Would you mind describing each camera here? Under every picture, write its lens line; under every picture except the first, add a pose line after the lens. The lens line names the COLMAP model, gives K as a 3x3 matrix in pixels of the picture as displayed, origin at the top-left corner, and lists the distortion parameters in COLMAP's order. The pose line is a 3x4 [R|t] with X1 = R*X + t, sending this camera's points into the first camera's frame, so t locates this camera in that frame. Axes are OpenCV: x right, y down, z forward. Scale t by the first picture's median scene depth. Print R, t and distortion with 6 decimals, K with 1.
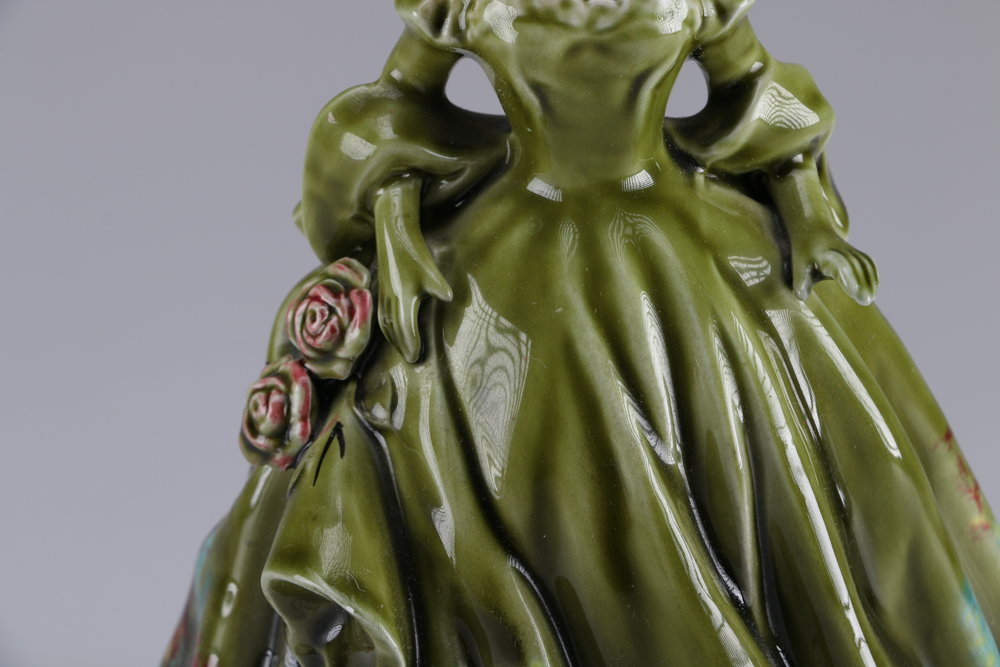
lens RADIAL K [[5406.8, 0, 495.1], [0, 5406.8, 337.4], [0, 0, 1]] dist [0.915502, 0.000000]
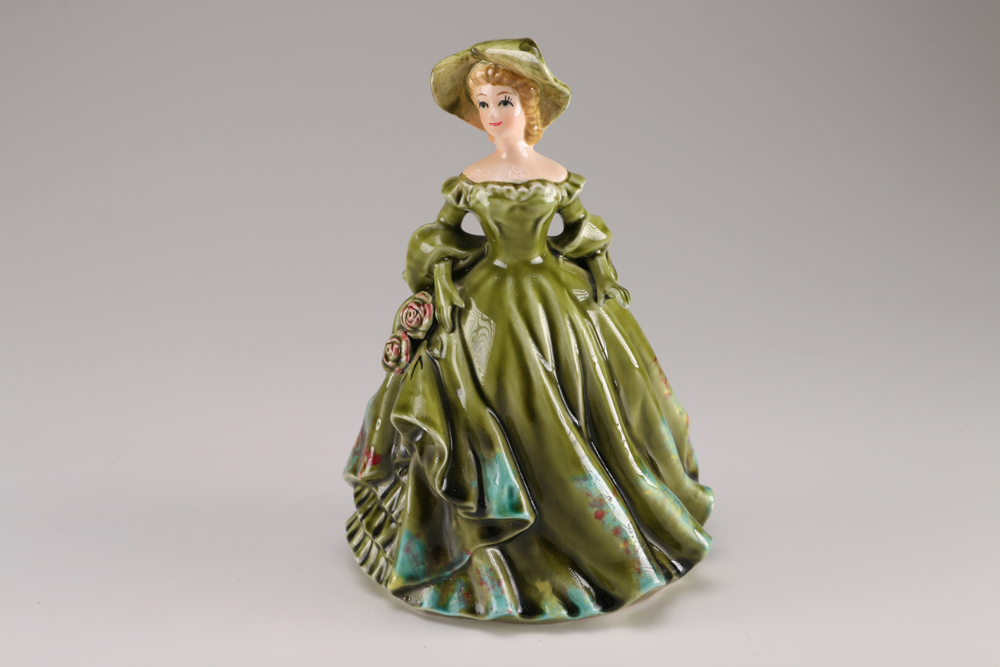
lens RADIAL K [[1818.6, 0, 501.1], [0, 1818.6, 330.1], [0, 0, 1]] dist [0.142780, 0.000000]
pose [[0.999850, -0.005519, 0.016397, -0.004754], [0.005509, 0.999985, 0.000625, 0.003346], [-0.016400, -0.000535, 0.999865, 0.140182]]
